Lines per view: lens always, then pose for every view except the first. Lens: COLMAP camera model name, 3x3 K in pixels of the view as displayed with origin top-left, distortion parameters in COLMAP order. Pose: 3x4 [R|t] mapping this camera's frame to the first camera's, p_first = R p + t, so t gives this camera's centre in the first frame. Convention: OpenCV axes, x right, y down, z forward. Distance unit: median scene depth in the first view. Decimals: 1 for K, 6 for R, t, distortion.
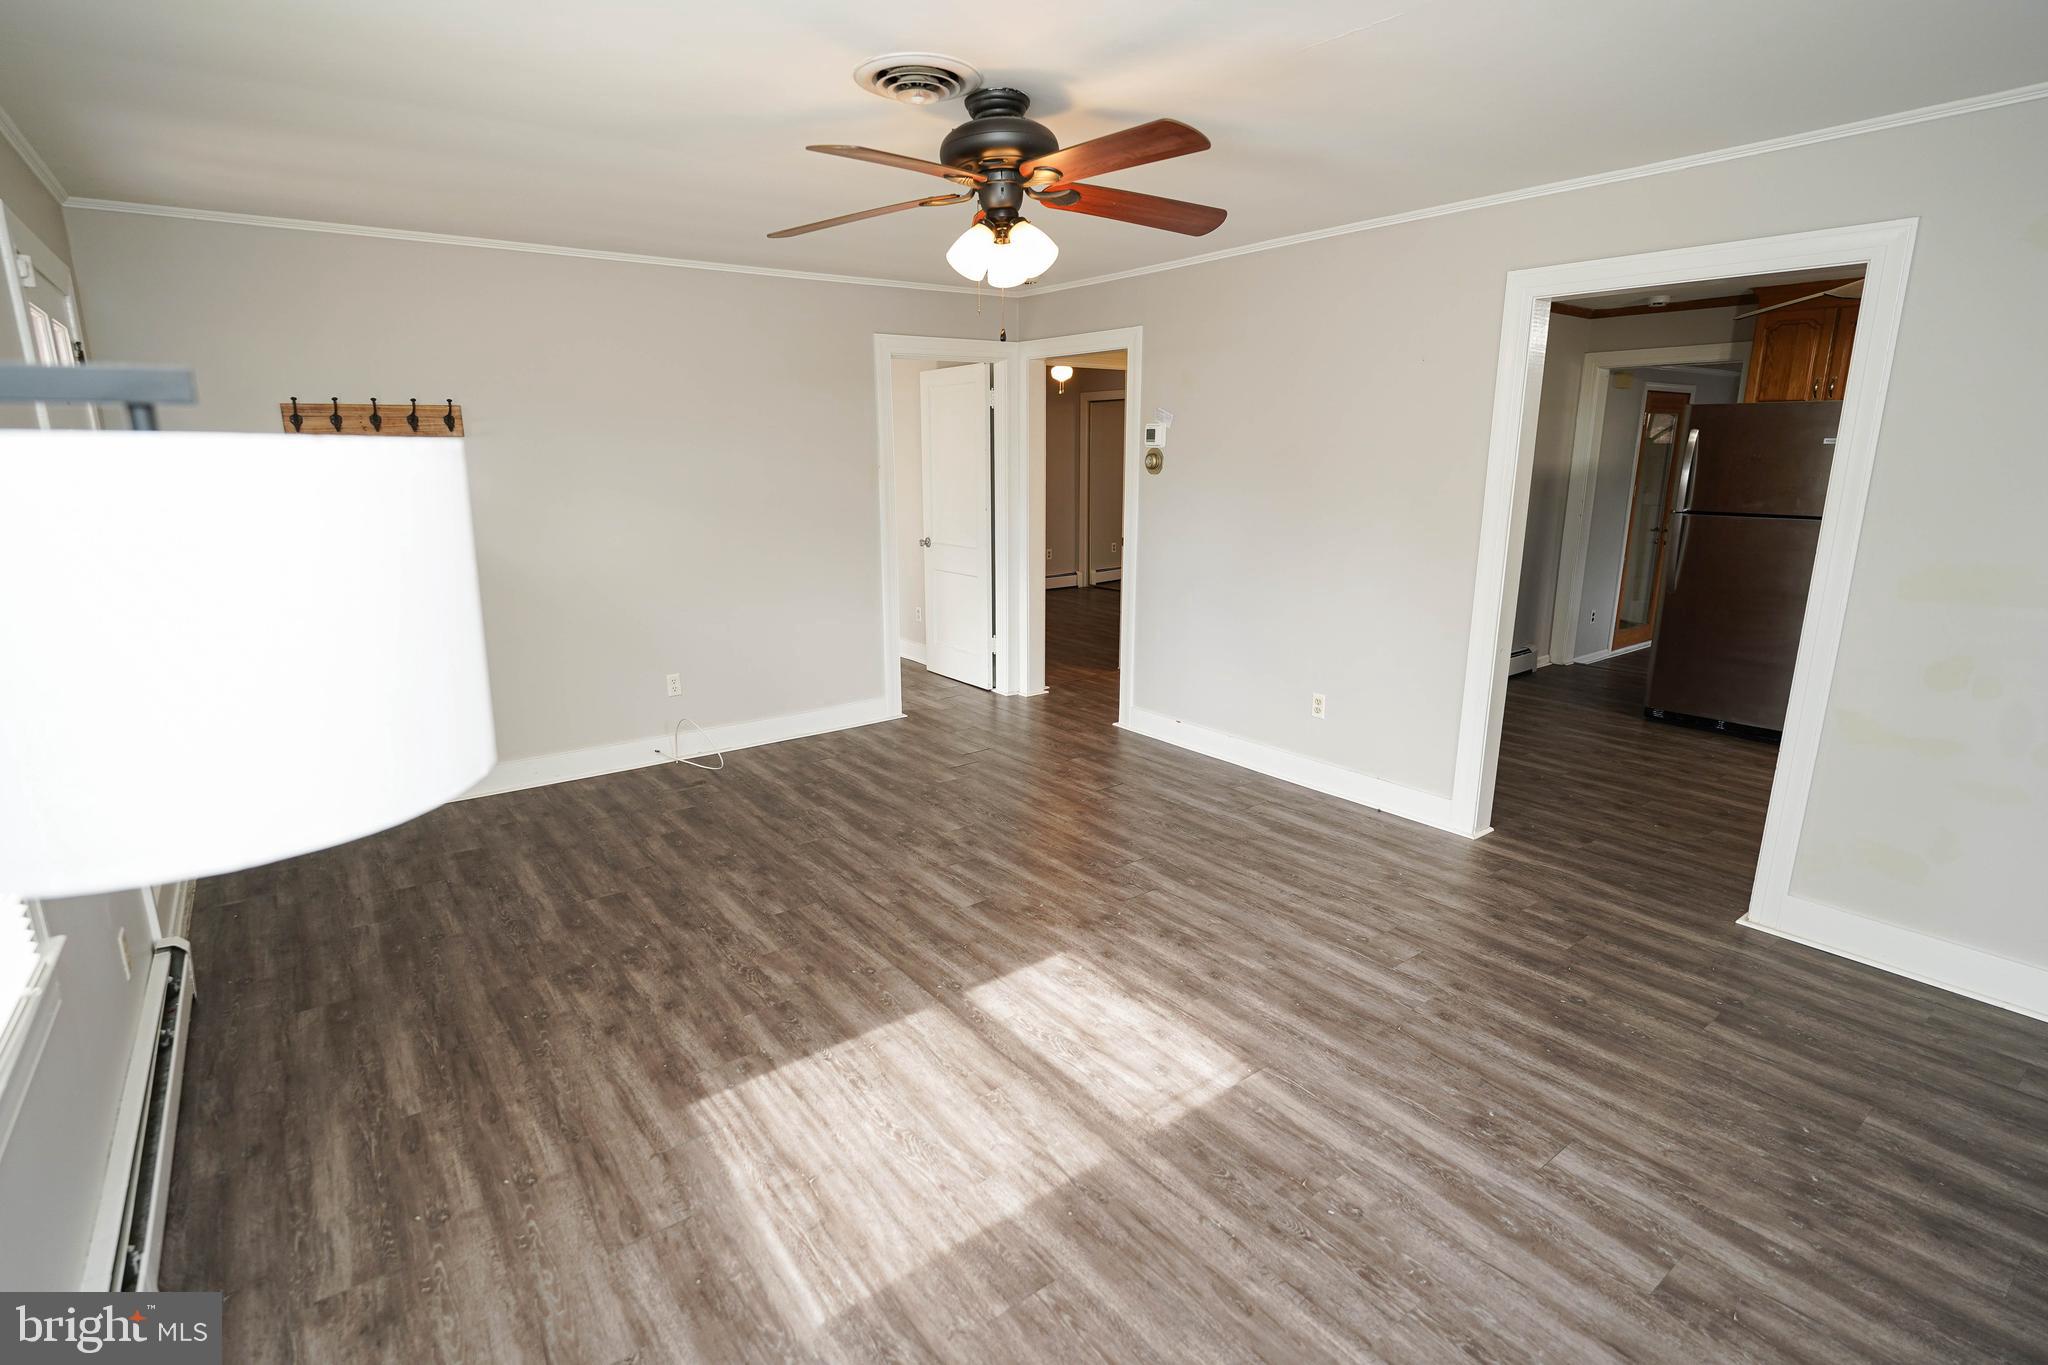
lens RADIAL K [[941.7, 0, 997.8], [0, 941.7, 677.2], [0, 0, 1]] dist [-0.014892, 0.000625]
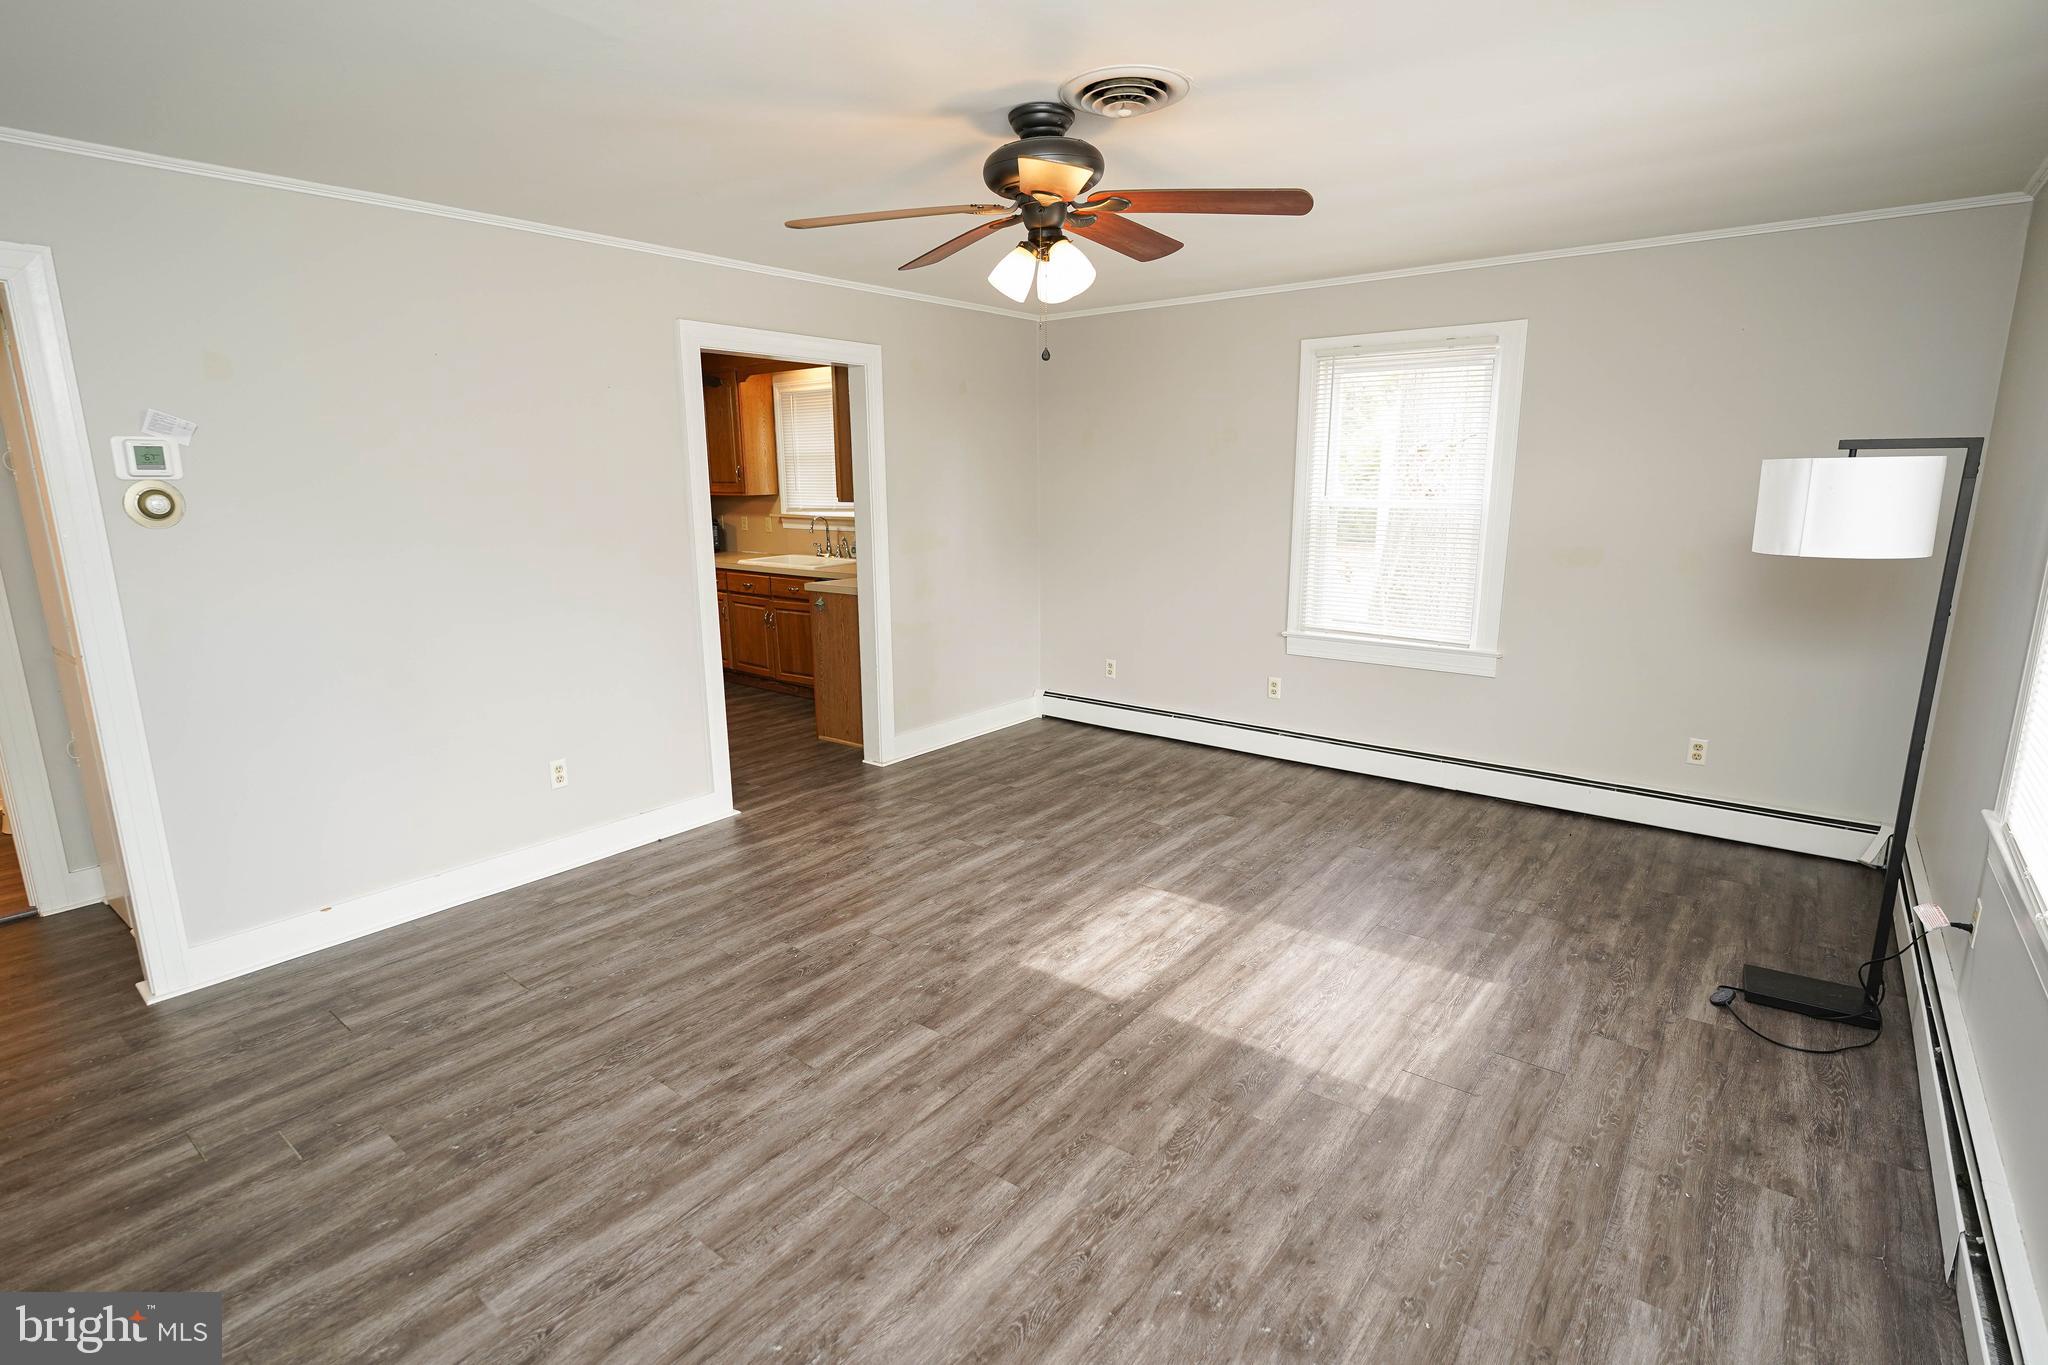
lens RADIAL K [[941.7, 0, 1021.4], [0, 941.7, 679.1], [0, 0, 1]] dist [-0.014892, 0.000625]
pose [[-0.224307, -0.203055, 0.953129, -0.898462], [0.242530, 0.935646, 0.256408, -0.272861], [-0.943857, 0.288677, -0.160625, 1.151502]]
